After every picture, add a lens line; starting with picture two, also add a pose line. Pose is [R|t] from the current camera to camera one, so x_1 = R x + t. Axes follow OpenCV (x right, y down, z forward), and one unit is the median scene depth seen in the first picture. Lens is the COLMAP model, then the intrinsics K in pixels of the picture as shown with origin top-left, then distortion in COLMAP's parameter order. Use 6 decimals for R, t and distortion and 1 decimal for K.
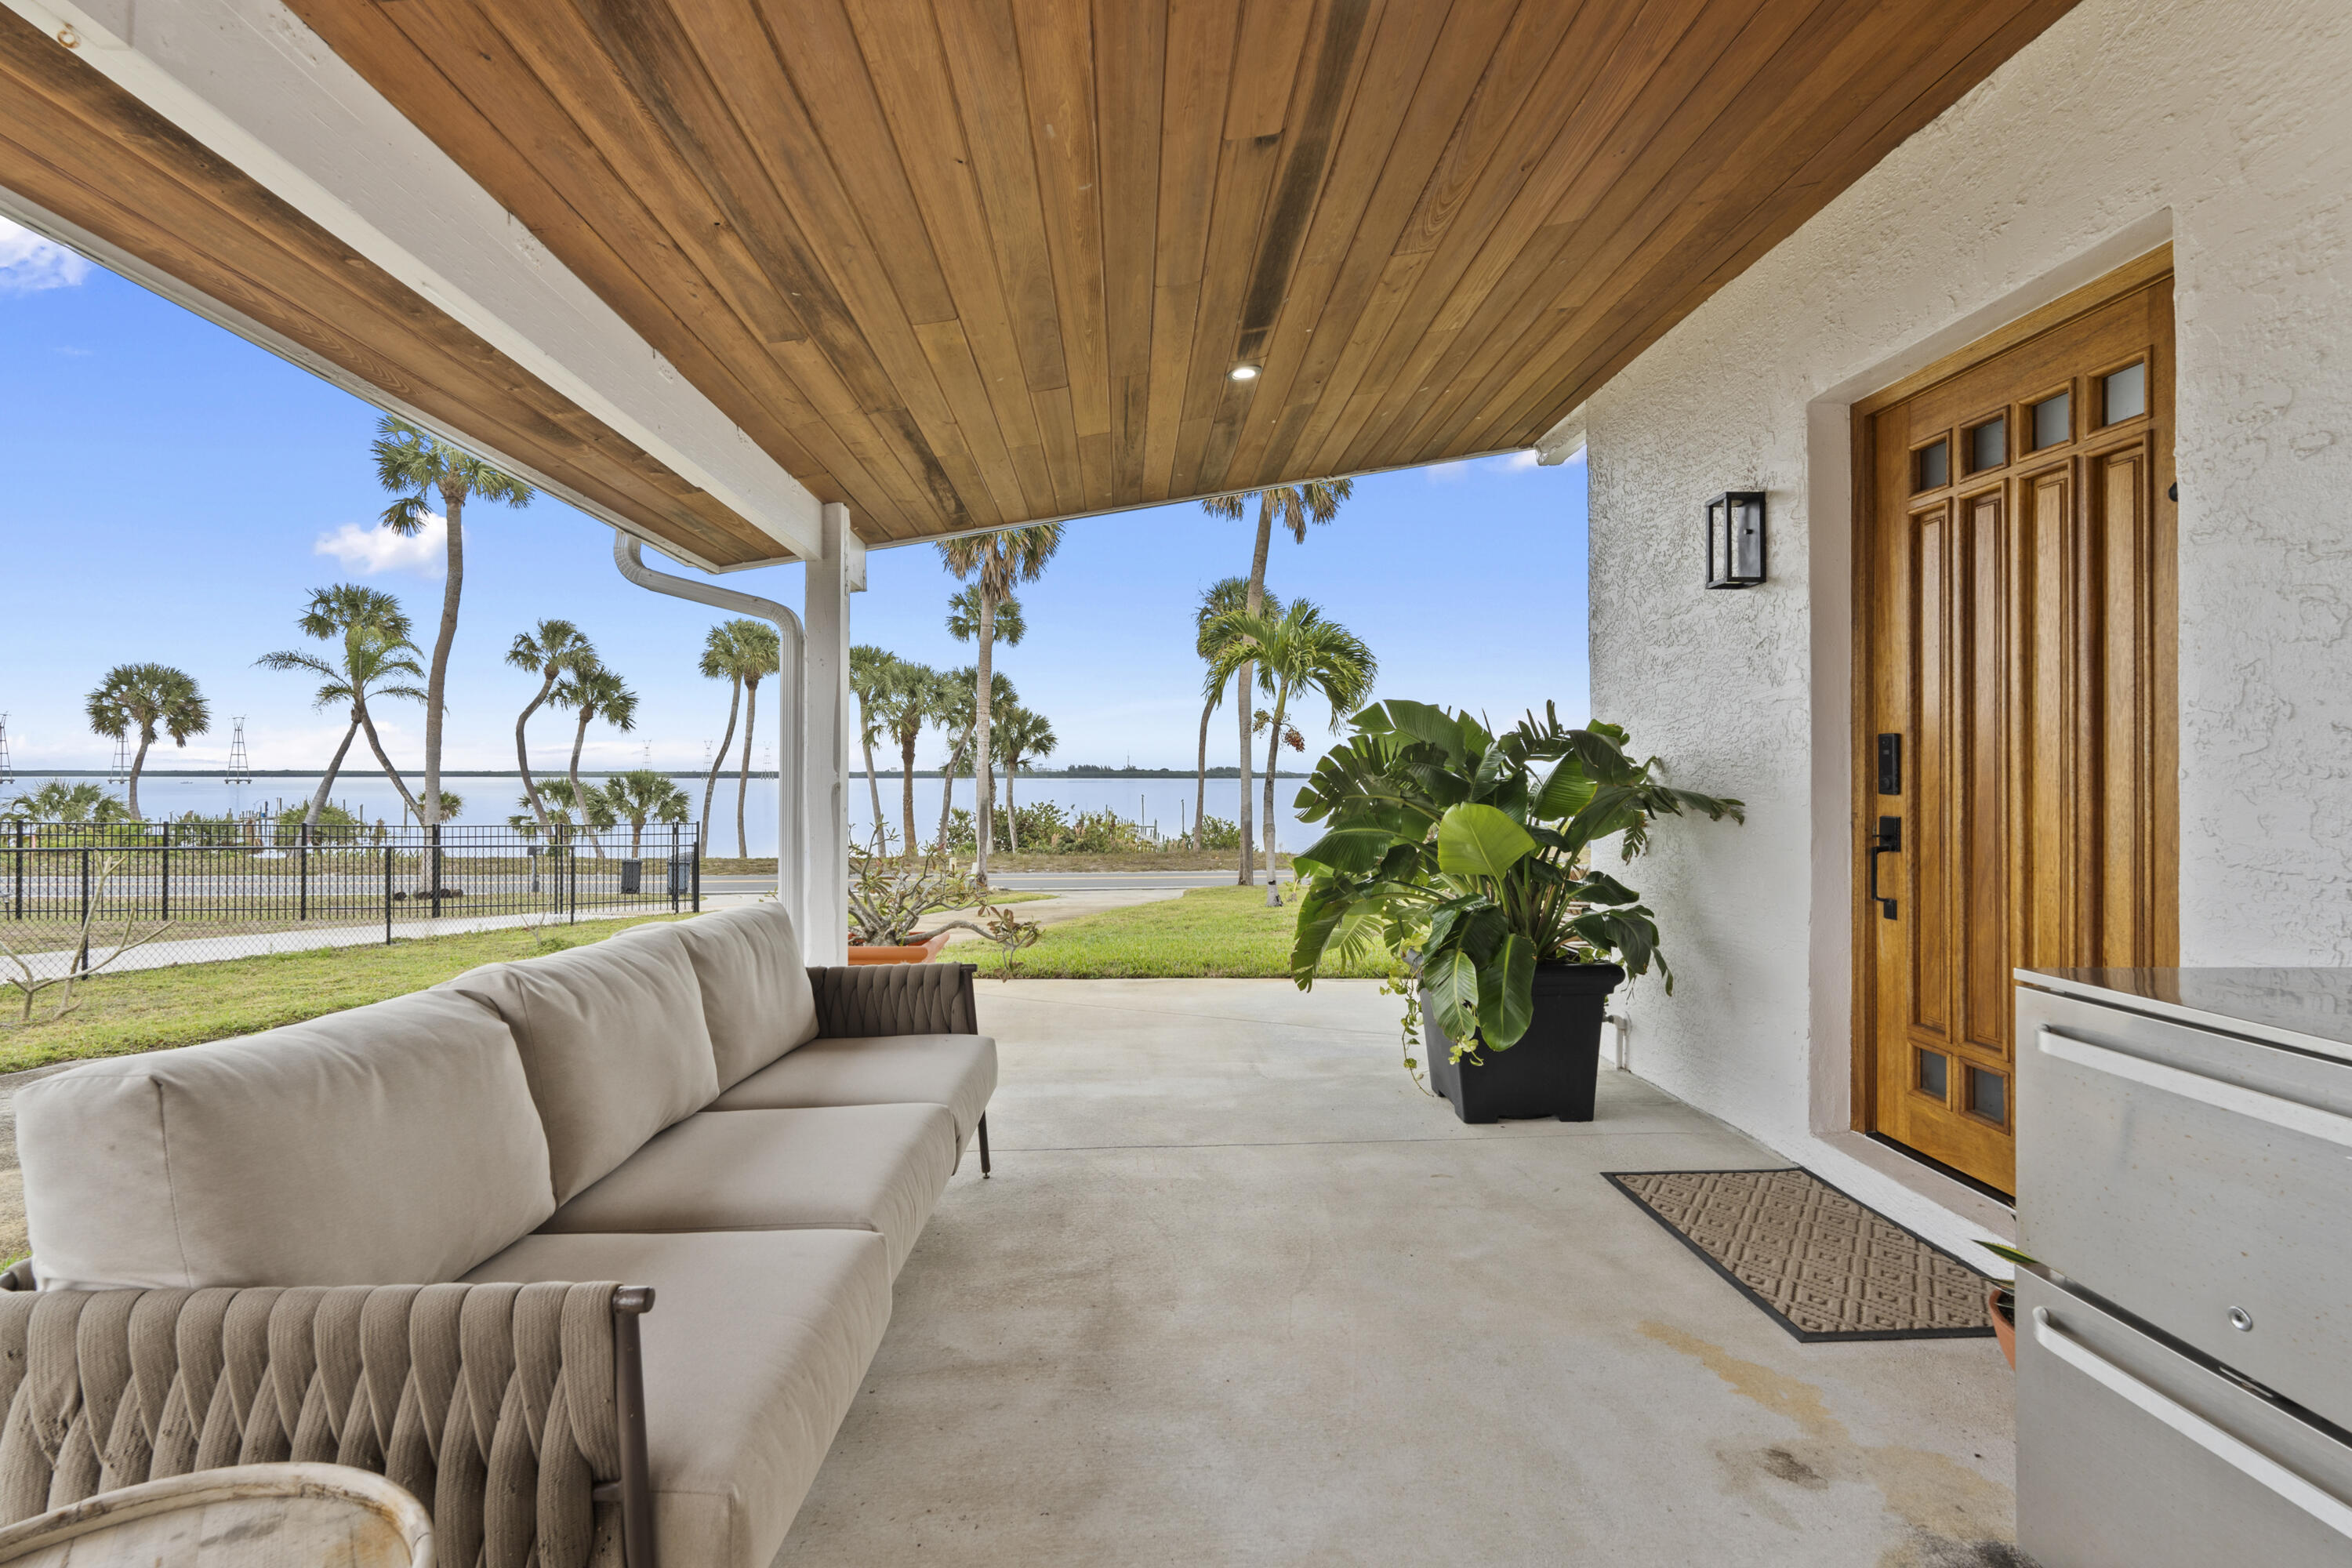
lens RADIAL K [[1032.0, 0, 1164.7], [0, 1032.0, 781.2], [0, 0, 1]] dist [-0.000499, 0.000019]
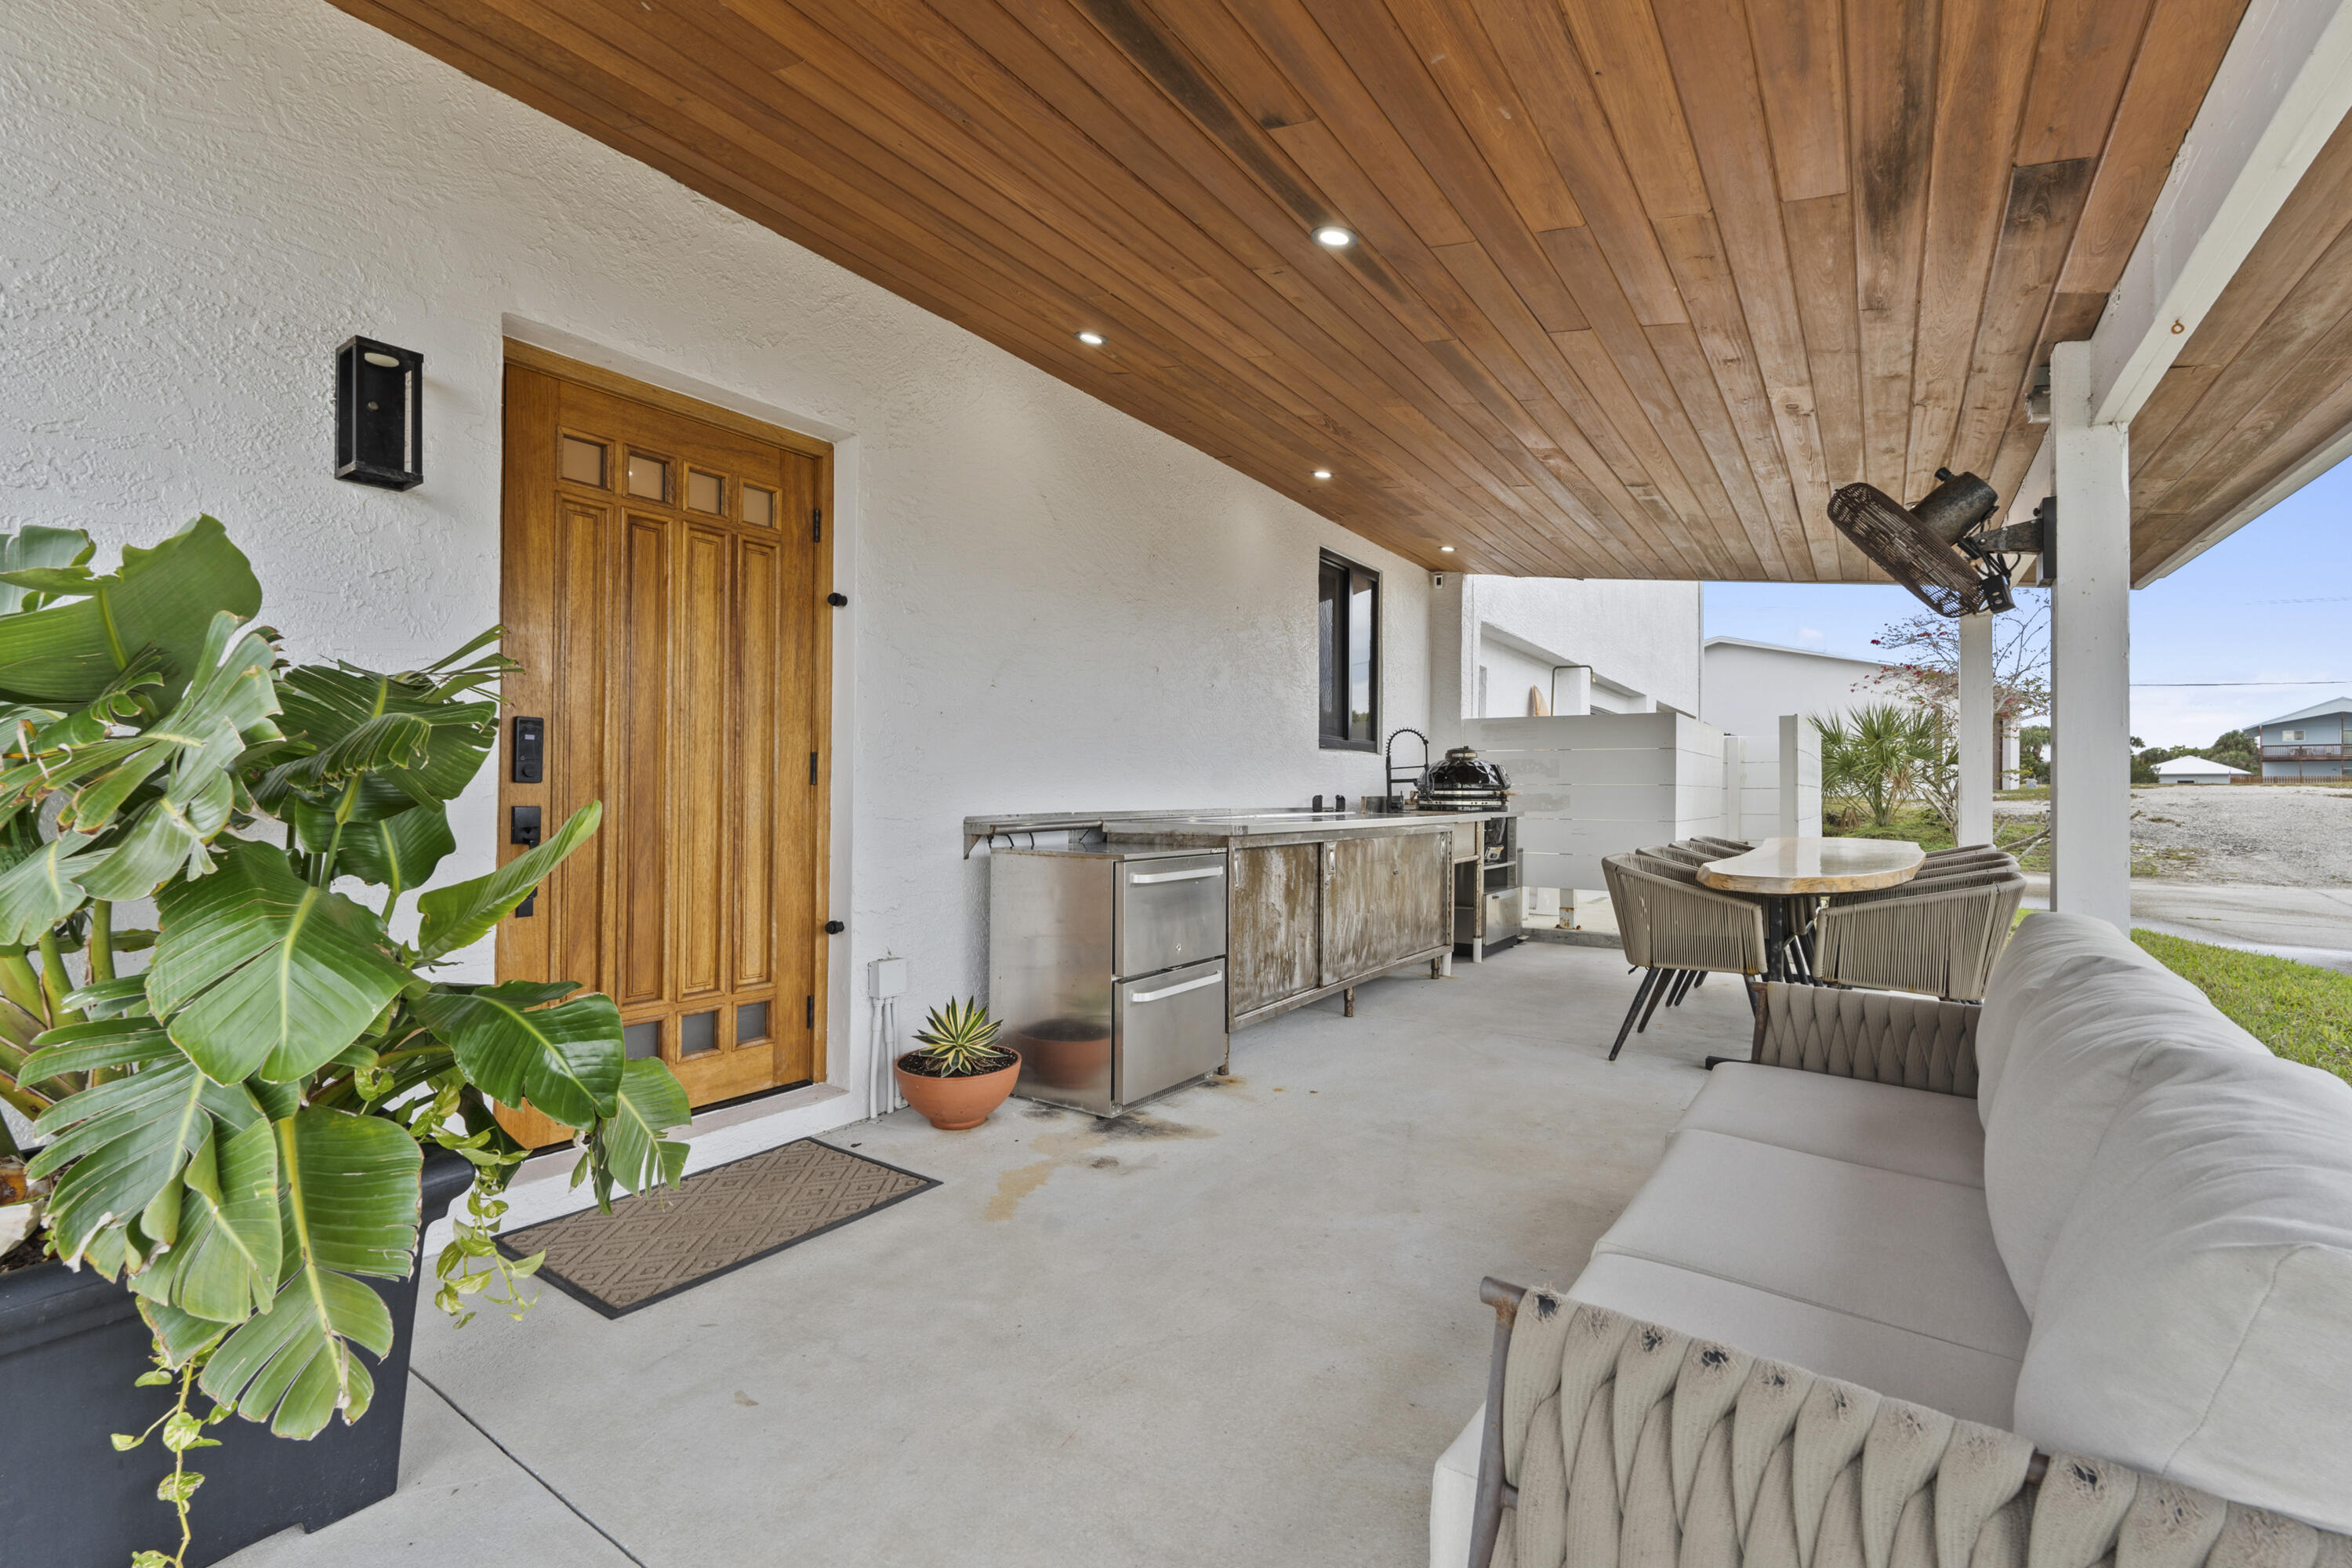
lens RADIAL K [[1032.0, 0, 1164.7], [0, 1032.0, 781.2], [0, 0, 1]] dist [-0.000499, 0.000019]
pose [[-0.798833, -0.008297, 0.601495, -0.352317], [-0.012818, 0.999913, -0.003230, 0.008770], [-0.601416, -0.010290, -0.798870, 1.548202]]
